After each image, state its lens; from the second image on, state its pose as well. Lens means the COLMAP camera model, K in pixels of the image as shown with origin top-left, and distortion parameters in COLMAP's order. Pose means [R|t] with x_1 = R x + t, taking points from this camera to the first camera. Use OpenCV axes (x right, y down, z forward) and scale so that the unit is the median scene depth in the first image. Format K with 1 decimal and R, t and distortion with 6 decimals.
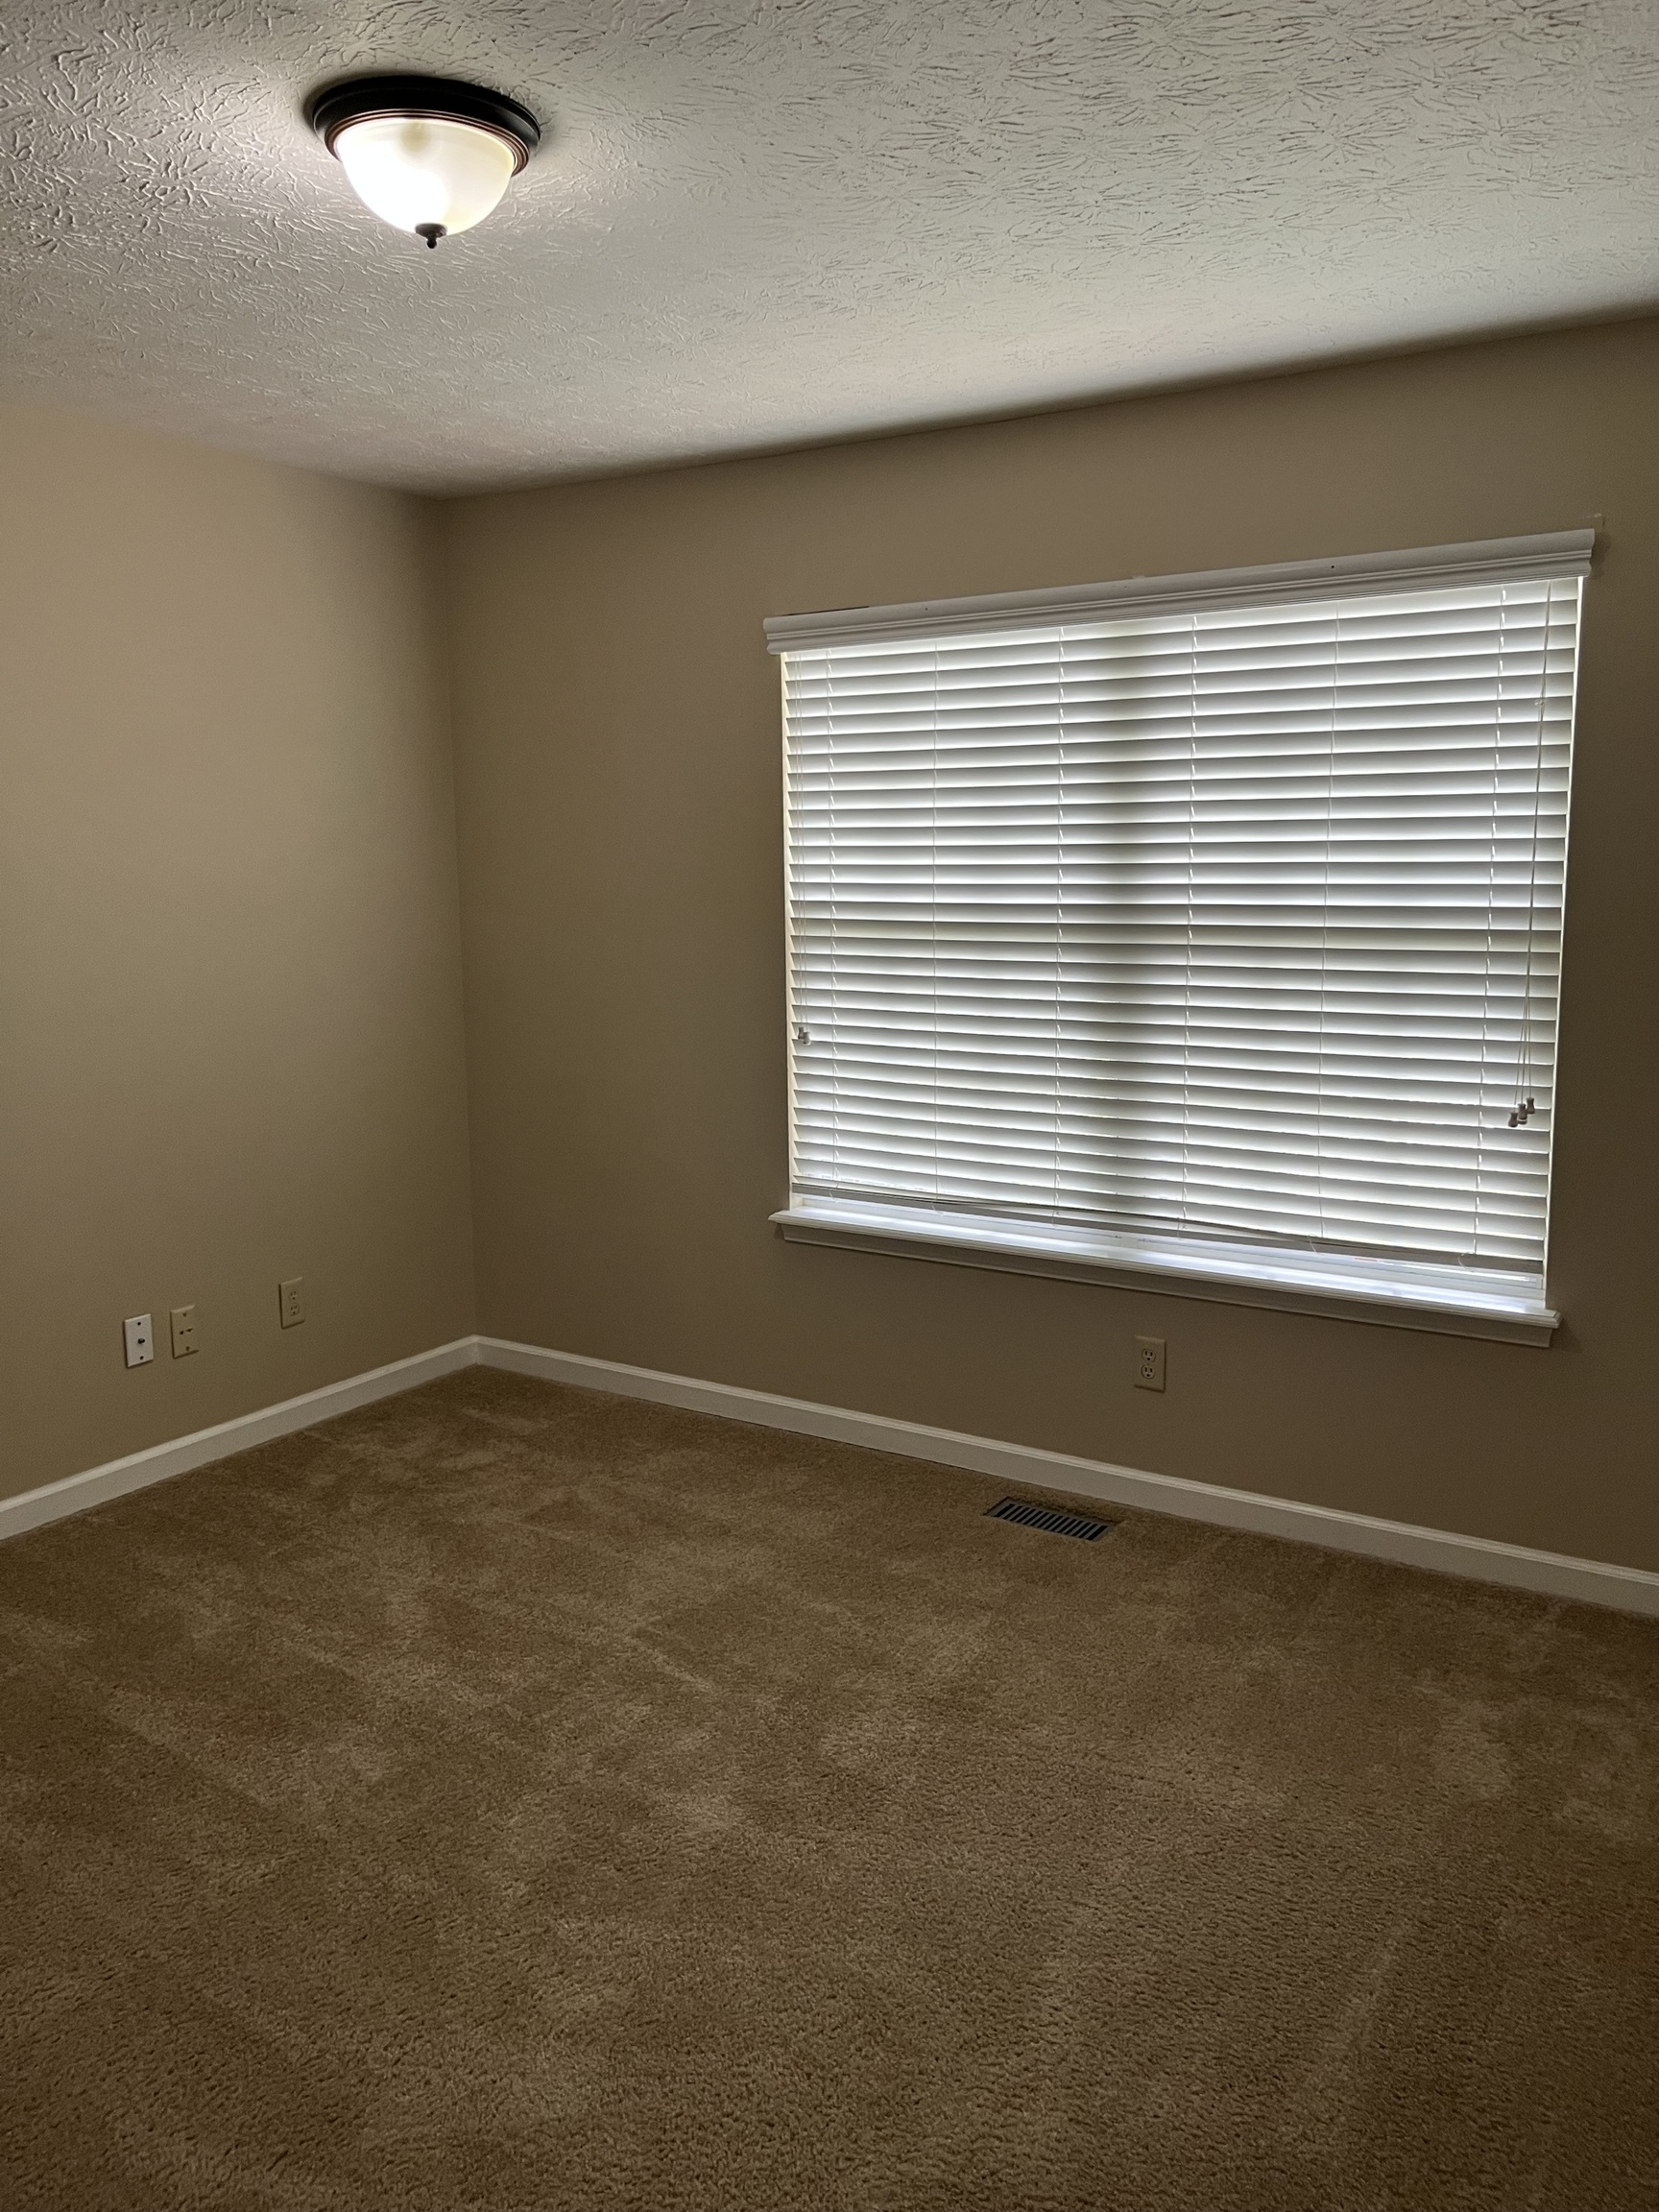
lens RADIAL K [[1707.9, 0, 829.5], [0, 1707.9, 1106.0], [0, 0, 1]] dist [0.047877, -0.000167]
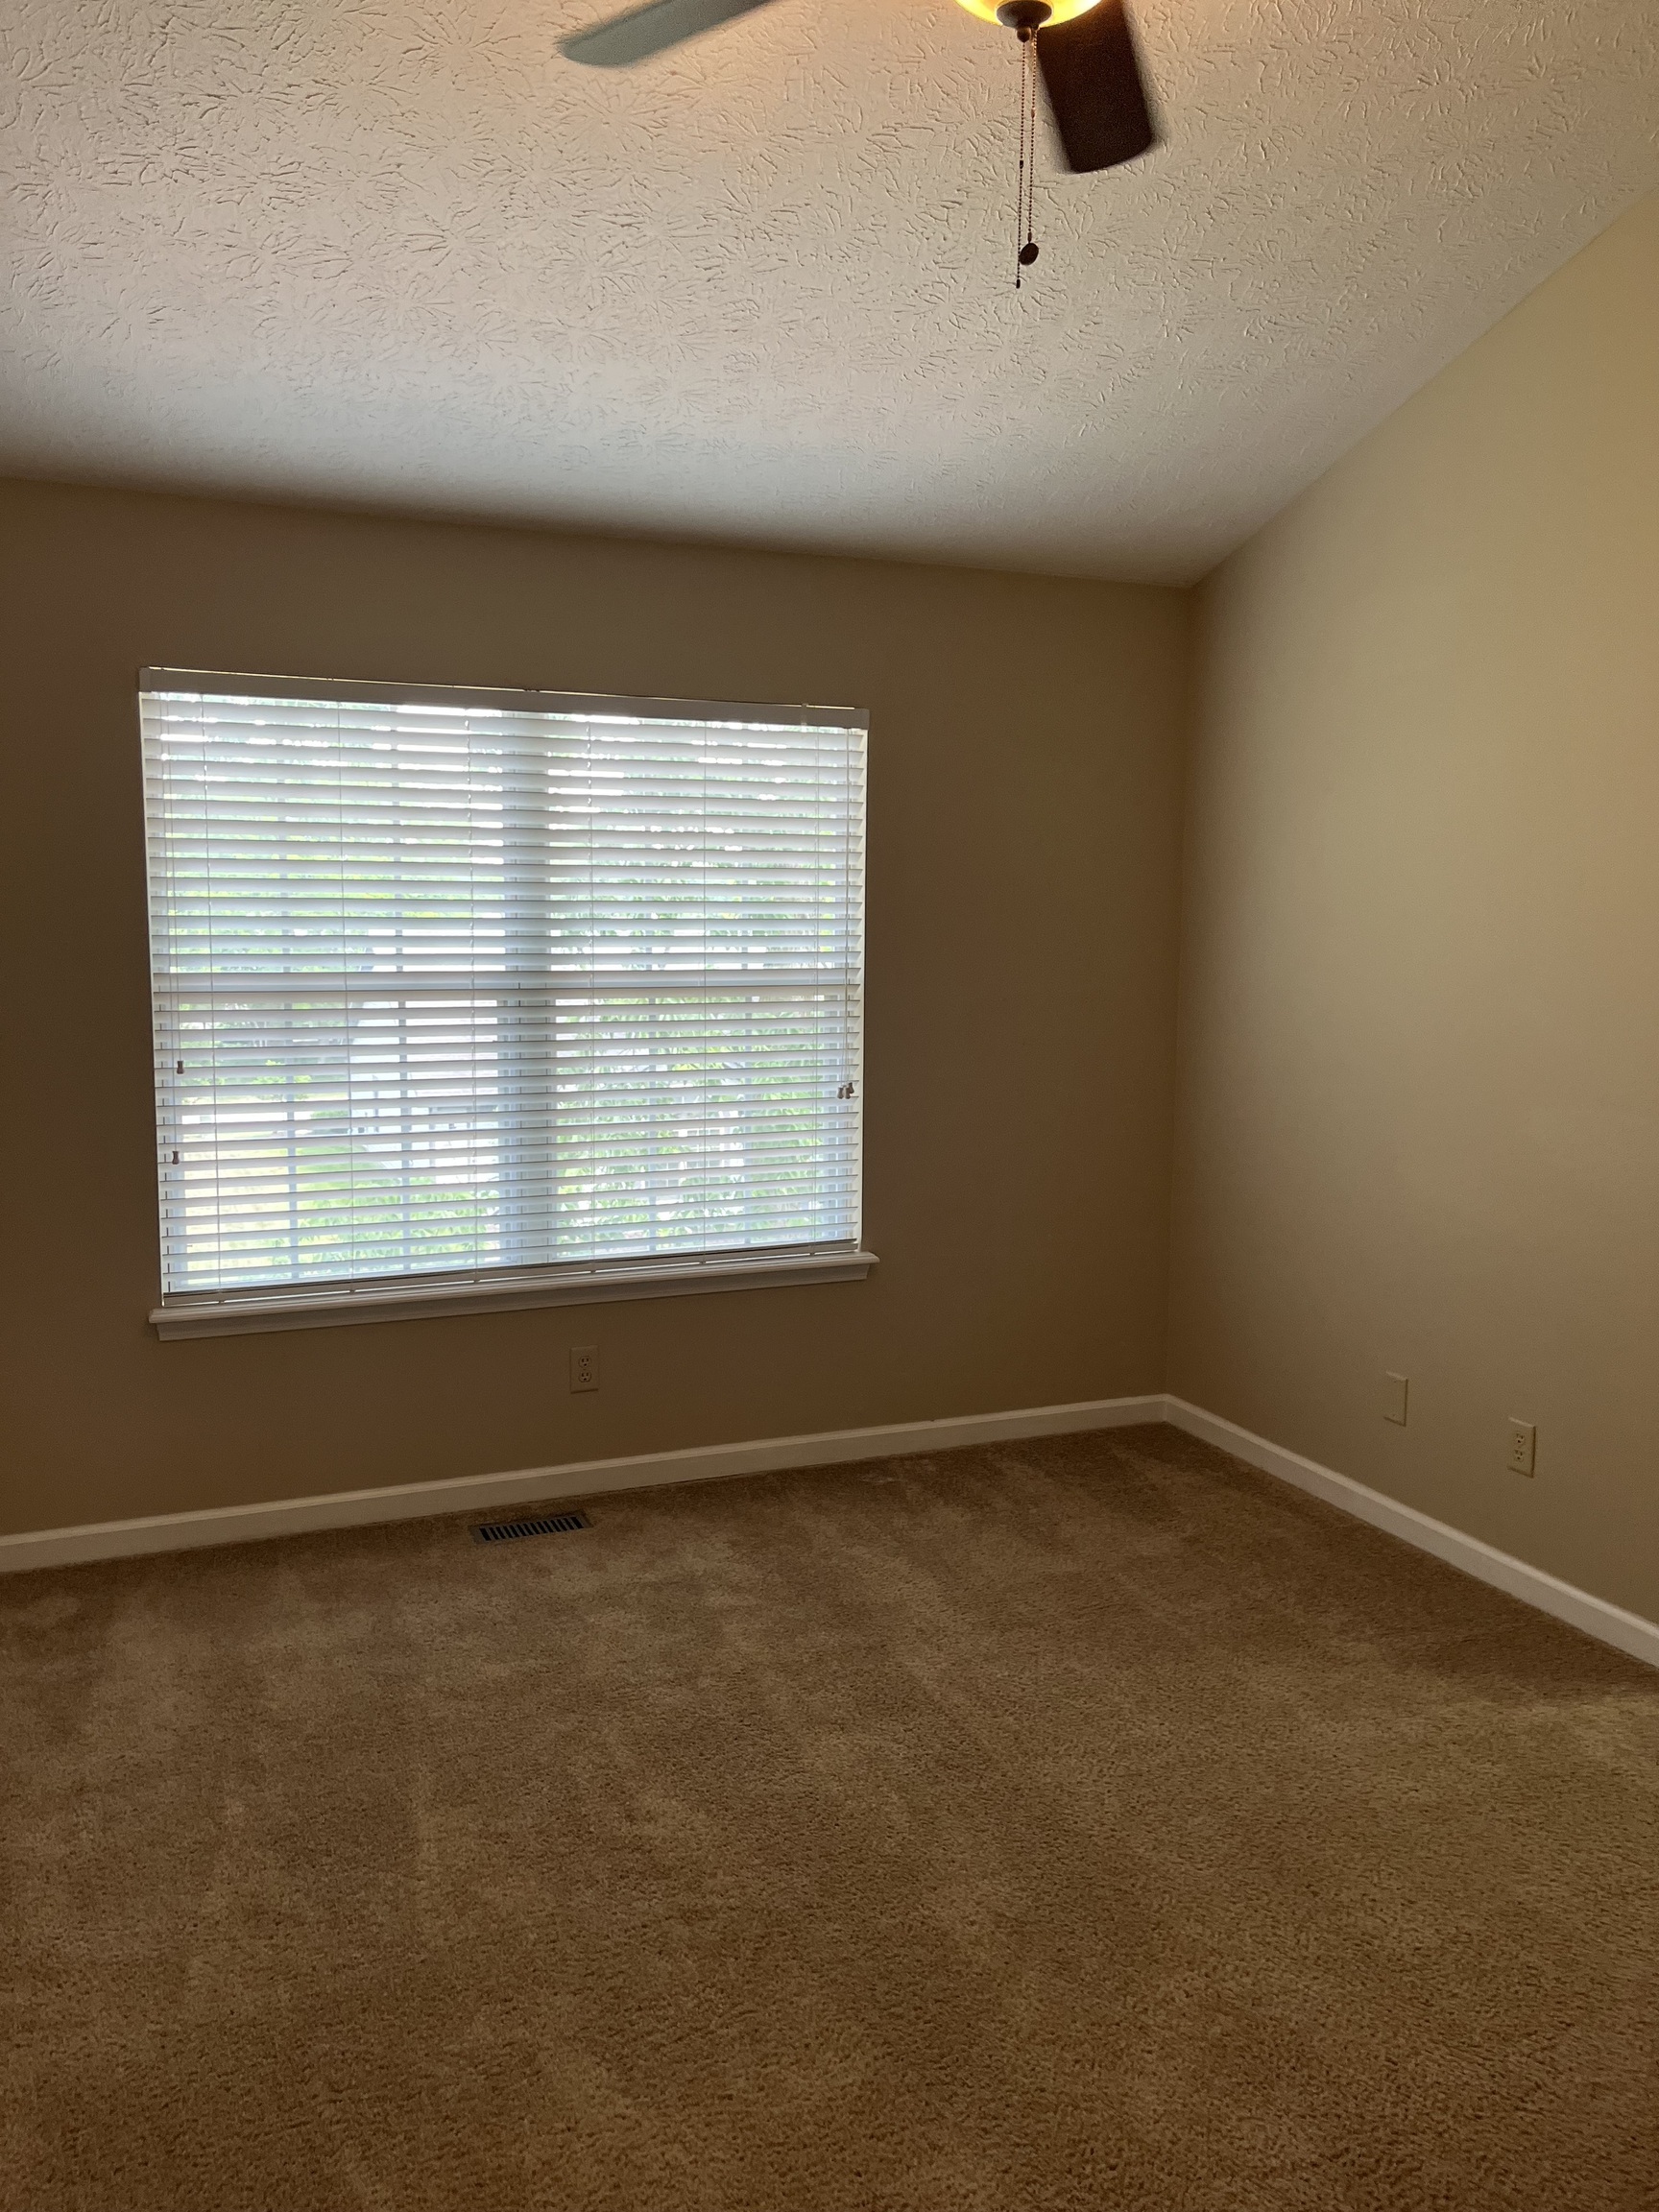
lens RADIAL K [[1707.9, 0, 829.5], [0, 1707.9, 1106.0], [0, 0, 1]] dist [0.047877, -0.000167]
pose [[0.928540, -0.025863, 0.370330, -0.088315], [0.037682, 0.998984, -0.024715, 0.022418], [-0.369315, 0.036903, 0.928571, -0.208045]]
